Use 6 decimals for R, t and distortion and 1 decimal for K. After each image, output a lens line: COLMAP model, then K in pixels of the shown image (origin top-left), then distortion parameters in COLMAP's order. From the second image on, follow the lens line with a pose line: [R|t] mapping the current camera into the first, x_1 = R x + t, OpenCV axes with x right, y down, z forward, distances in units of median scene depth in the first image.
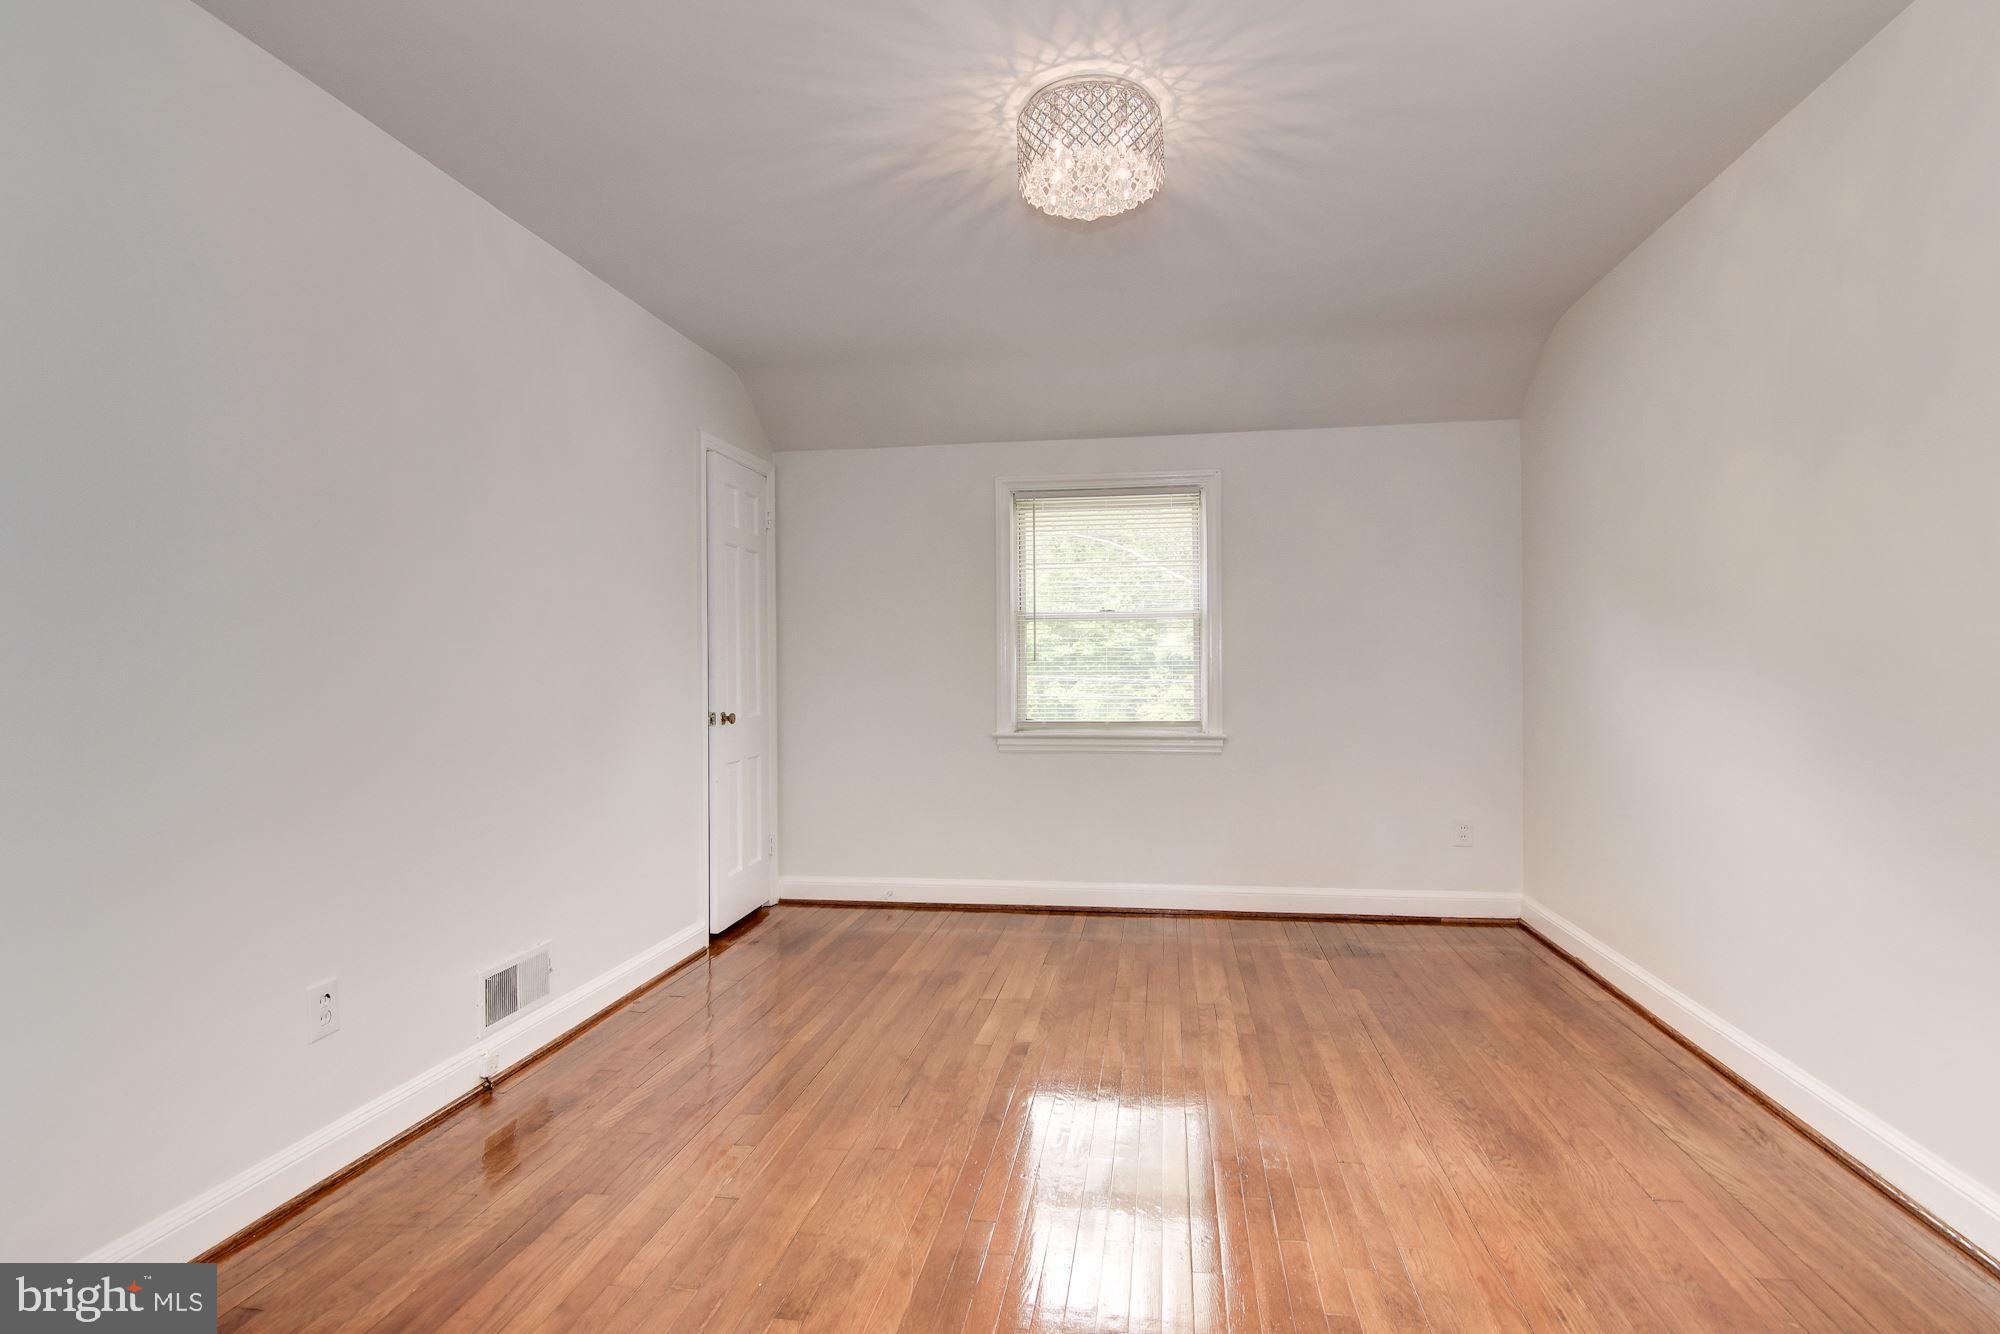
lens RADIAL K [[959.3, 0, 1008.6], [0, 959.3, 668.0], [0, 0, 1]] dist [0.016918, -0.017583]
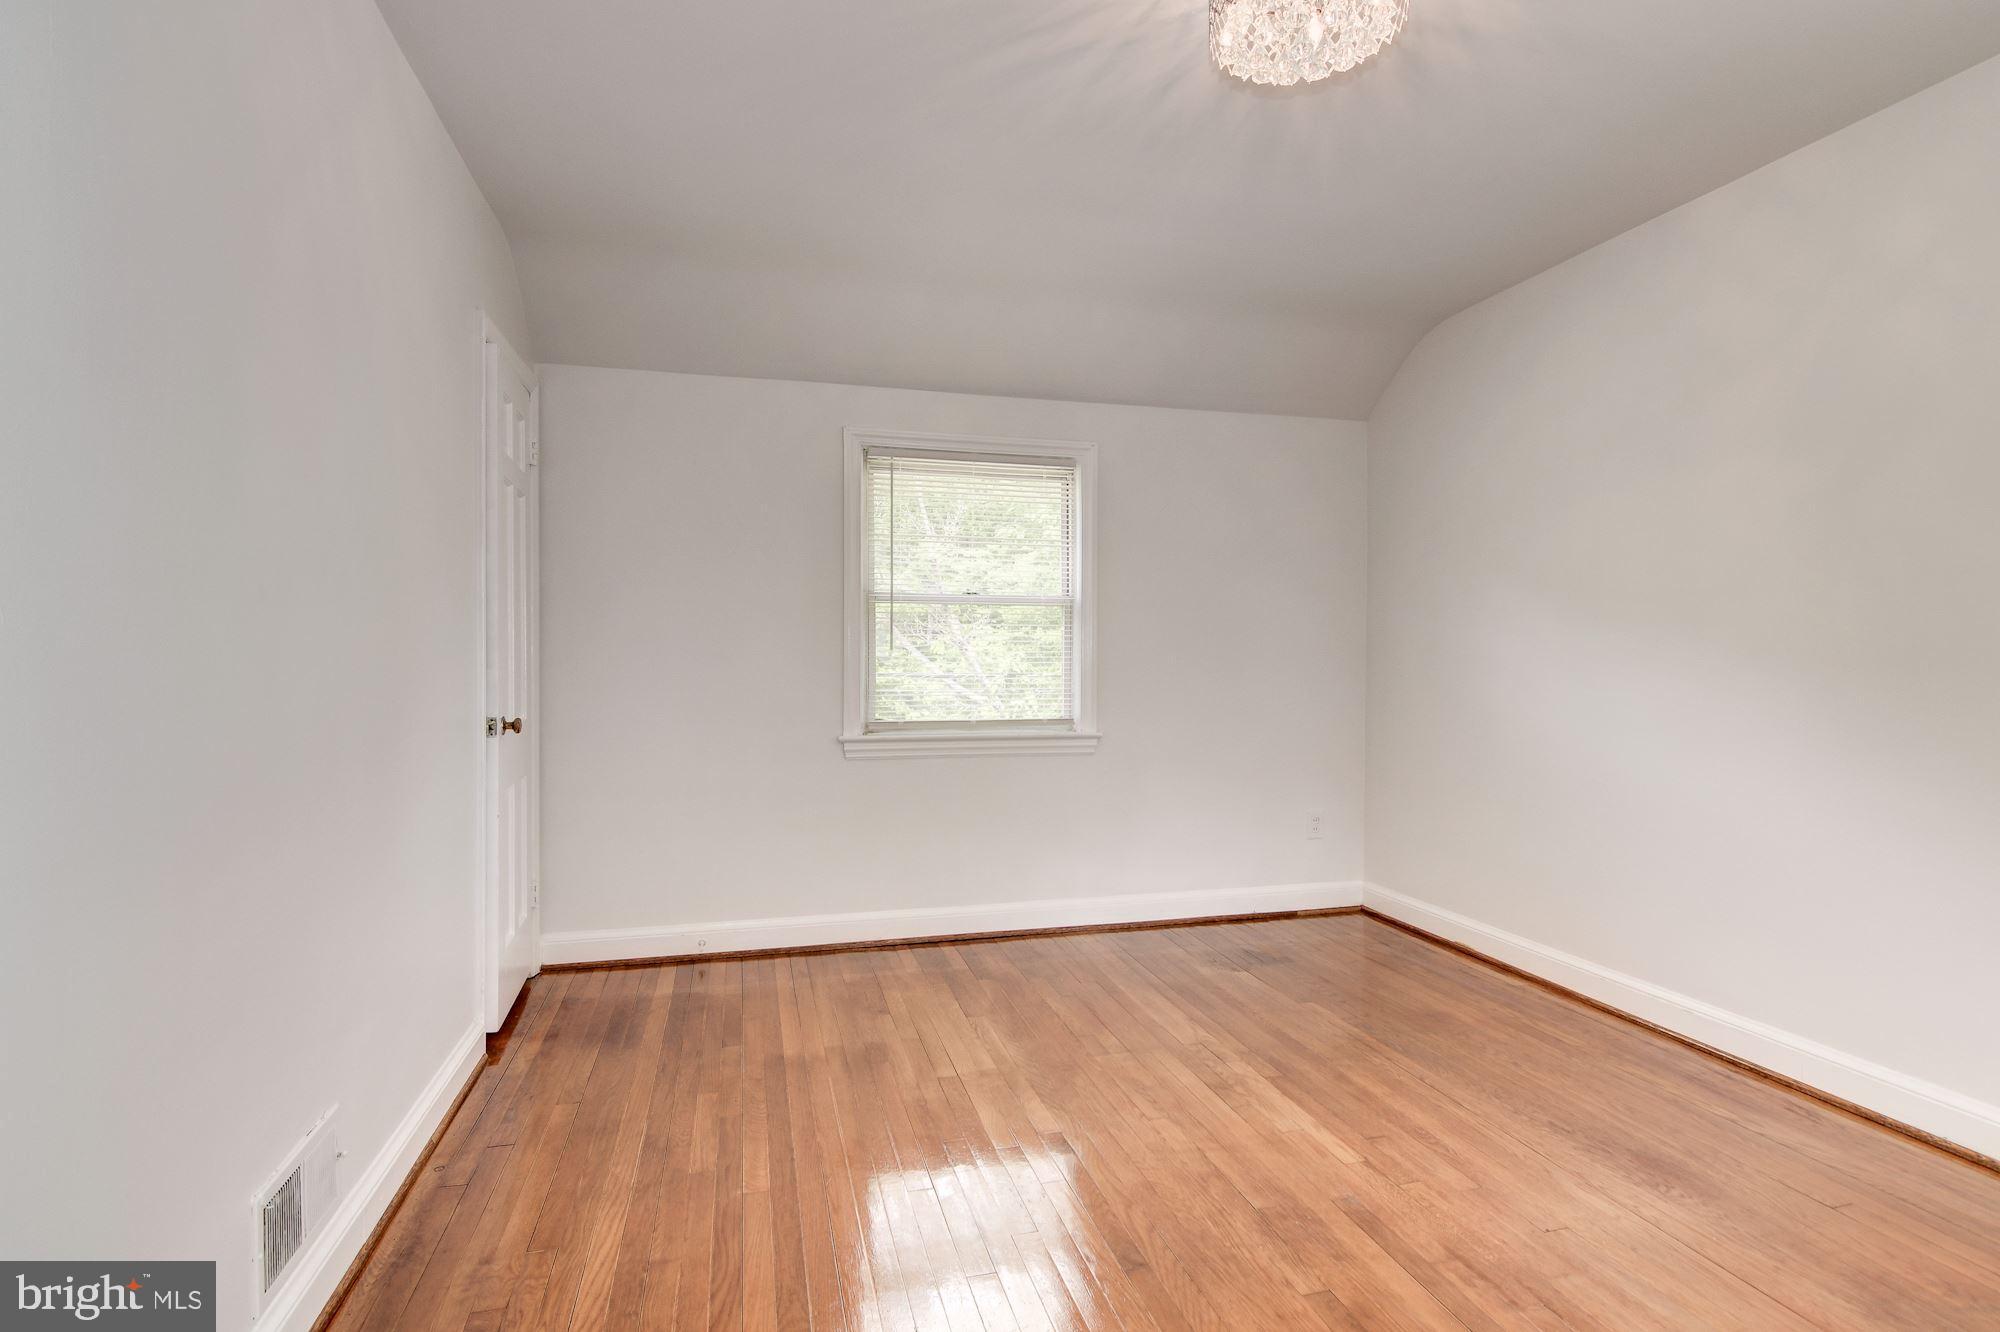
lens RADIAL K [[959.3, 0, 1008.6], [0, 959.3, 667.0], [0, 0, 1]] dist [0.016918, -0.017583]
pose [[0.920617, 0.006484, 0.390413, -0.240963], [-0.009624, 0.999935, 0.006087, 0.001678], [-0.390348, -0.009361, 0.920620, 0.214012]]
